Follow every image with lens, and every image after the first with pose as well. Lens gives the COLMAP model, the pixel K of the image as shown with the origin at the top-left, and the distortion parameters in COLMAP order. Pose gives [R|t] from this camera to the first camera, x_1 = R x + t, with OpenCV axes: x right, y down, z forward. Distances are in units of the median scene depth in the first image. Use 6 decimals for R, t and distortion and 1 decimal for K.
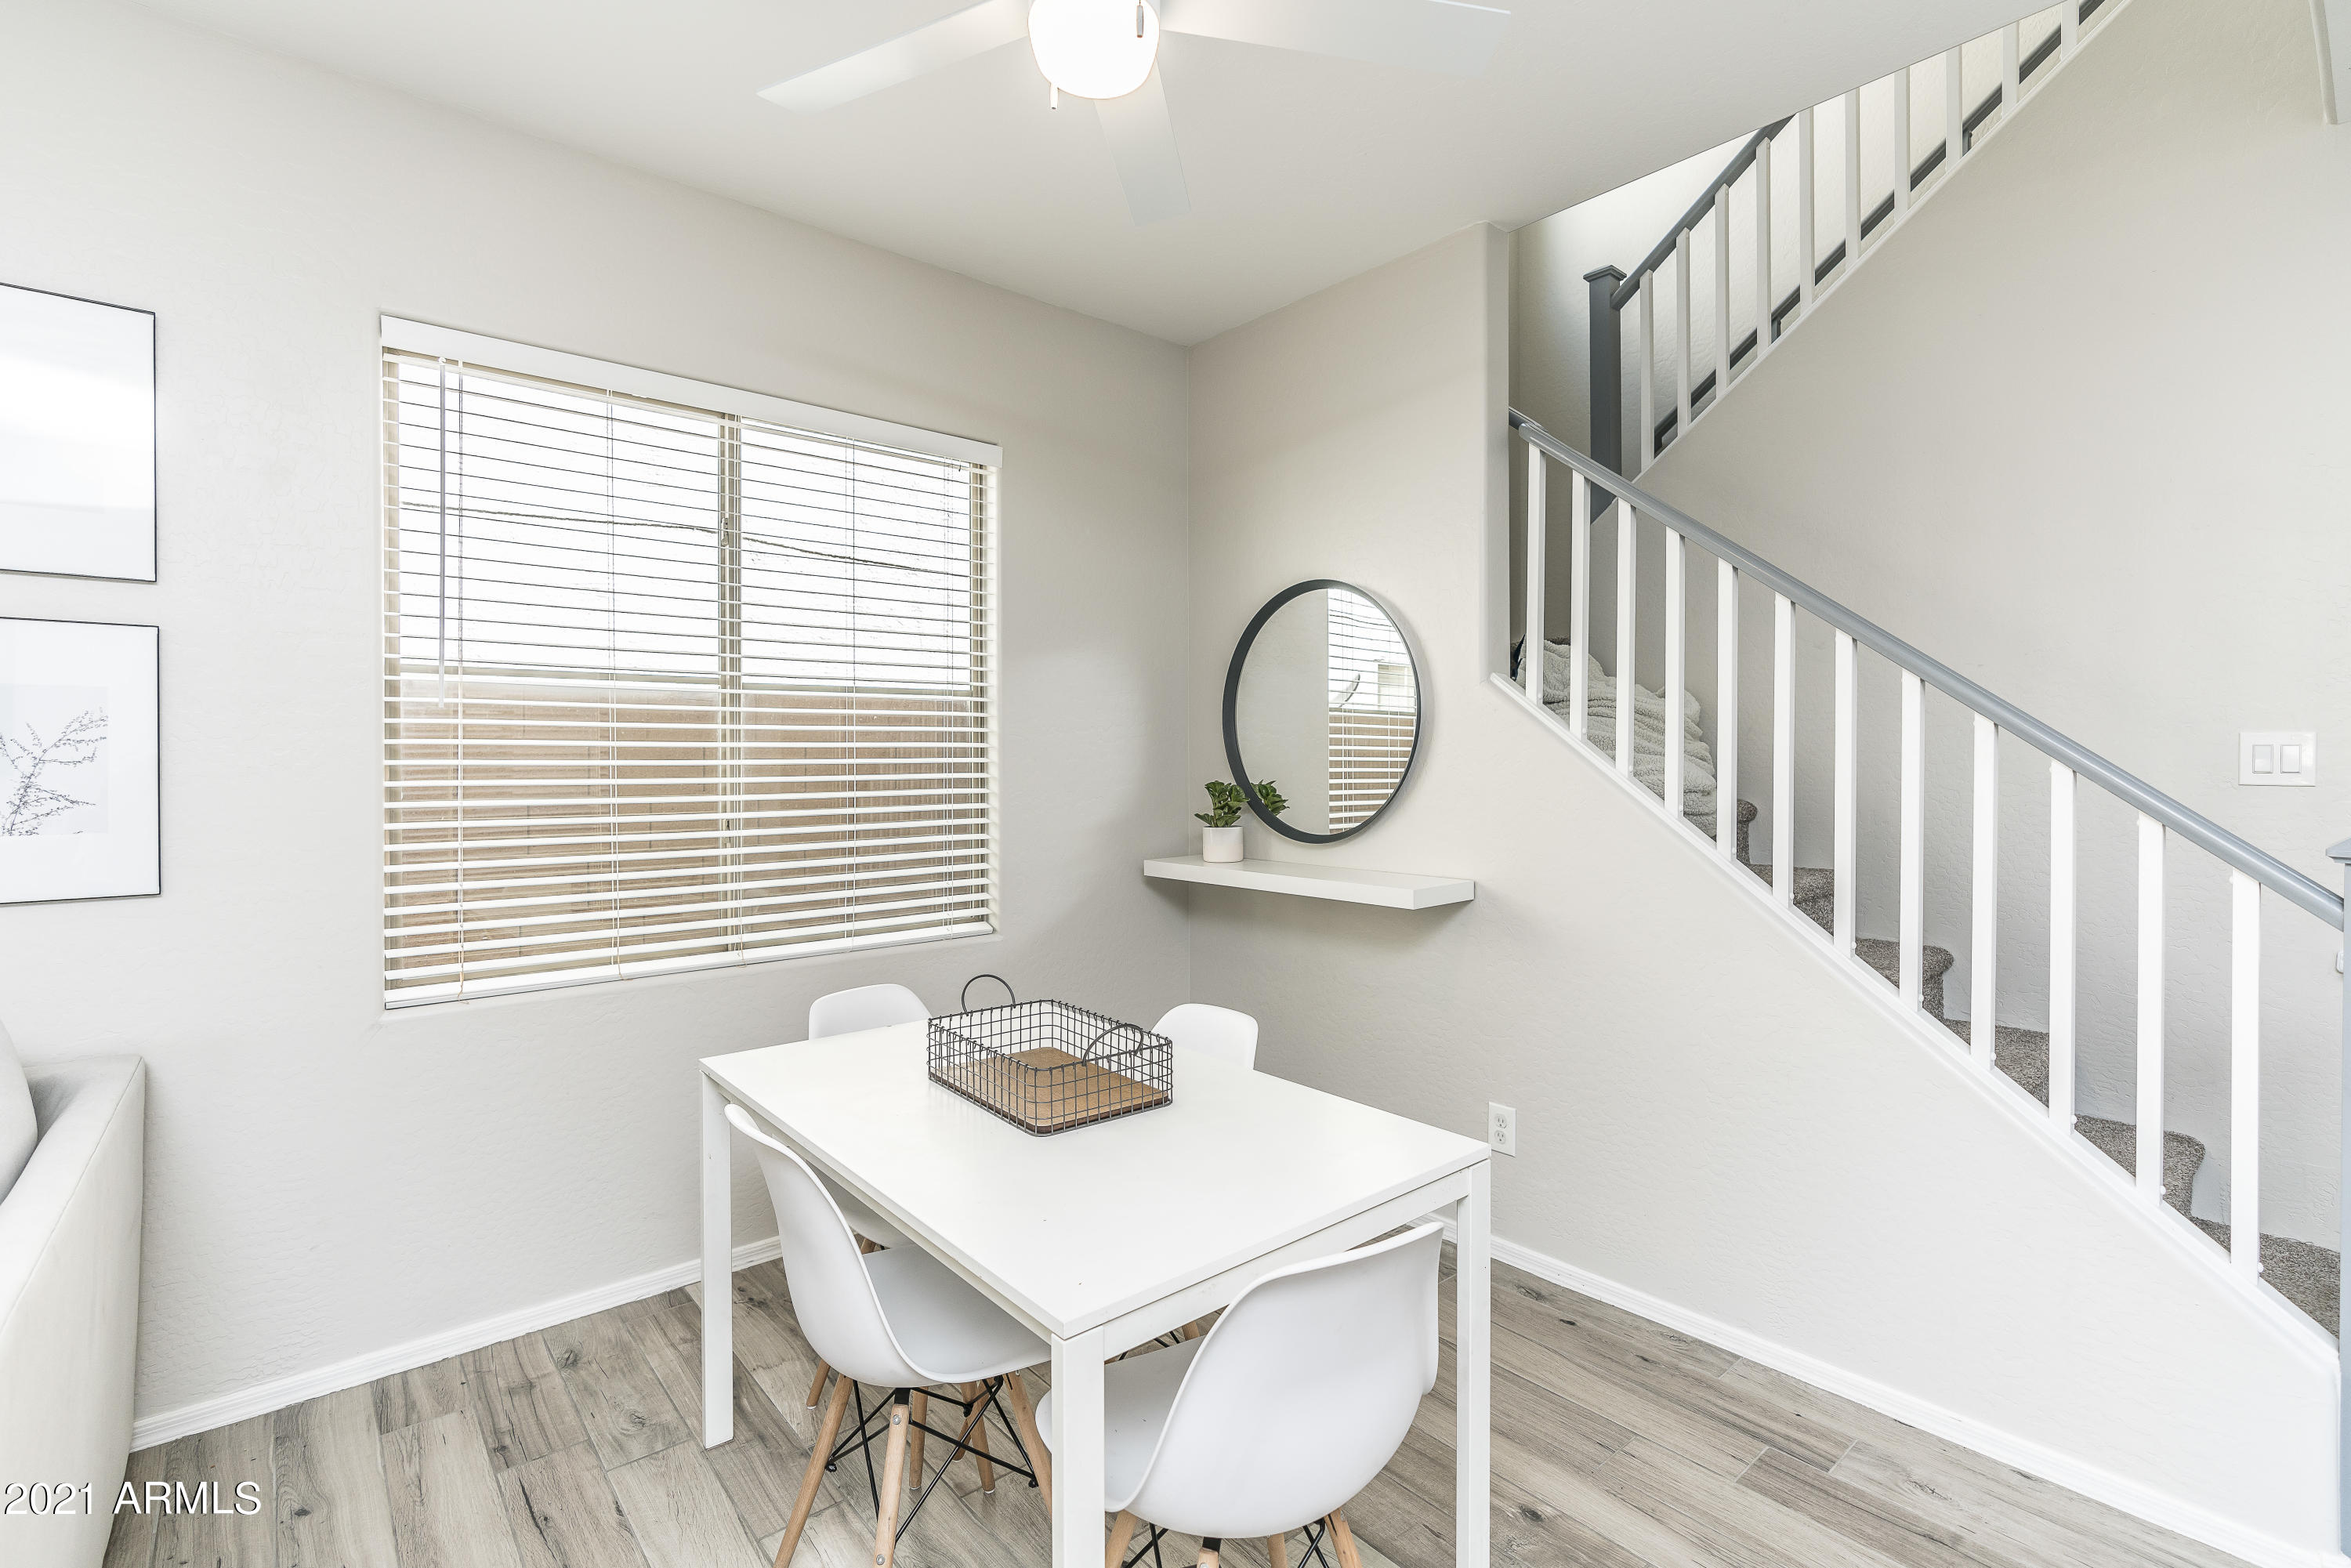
lens RADIAL K [[1065.4, 0, 1190.8], [0, 1065.4, 772.4], [0, 0, 1]] dist [0.004059, 0.001054]
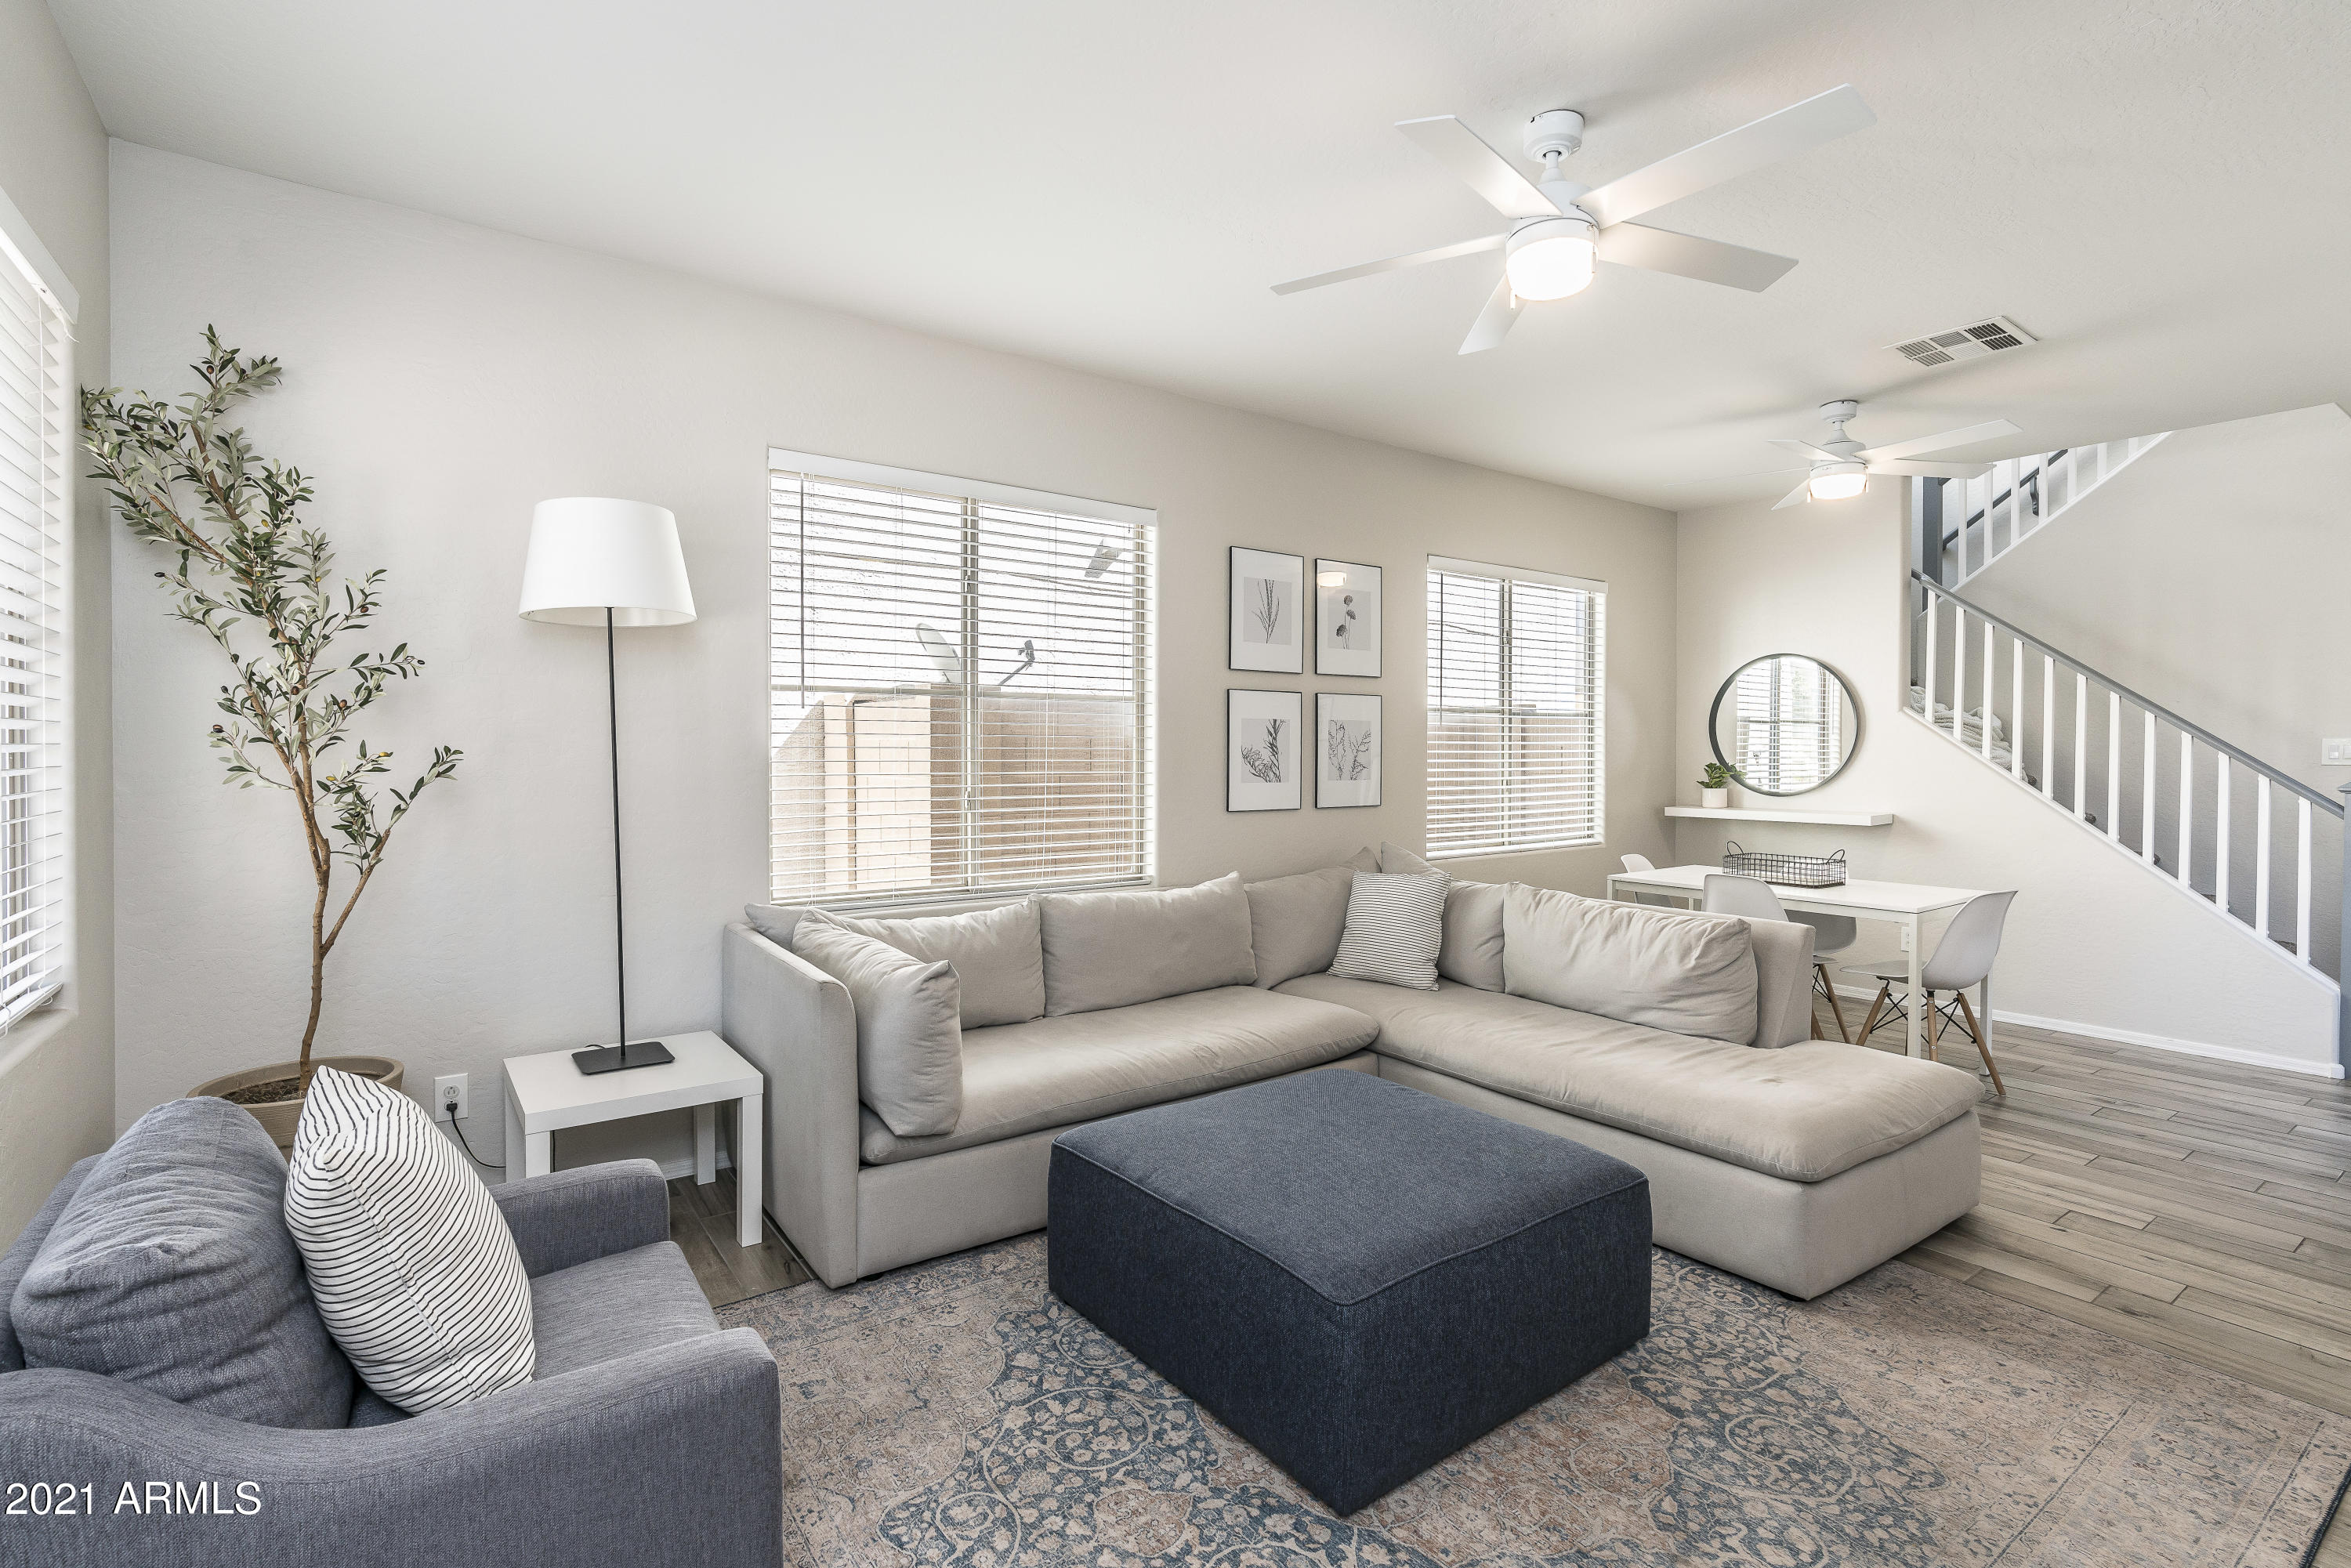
lens RADIAL K [[1065.4, 0, 1161.9], [0, 1065.4, 778.2], [0, 0, 1]] dist [0.004059, 0.001054]
pose [[0.995951, 0.005113, -0.089755, -0.903932], [-0.003849, 0.999891, 0.014248, 0.014561], [0.089818, -0.013844, 0.995862, -1.081020]]
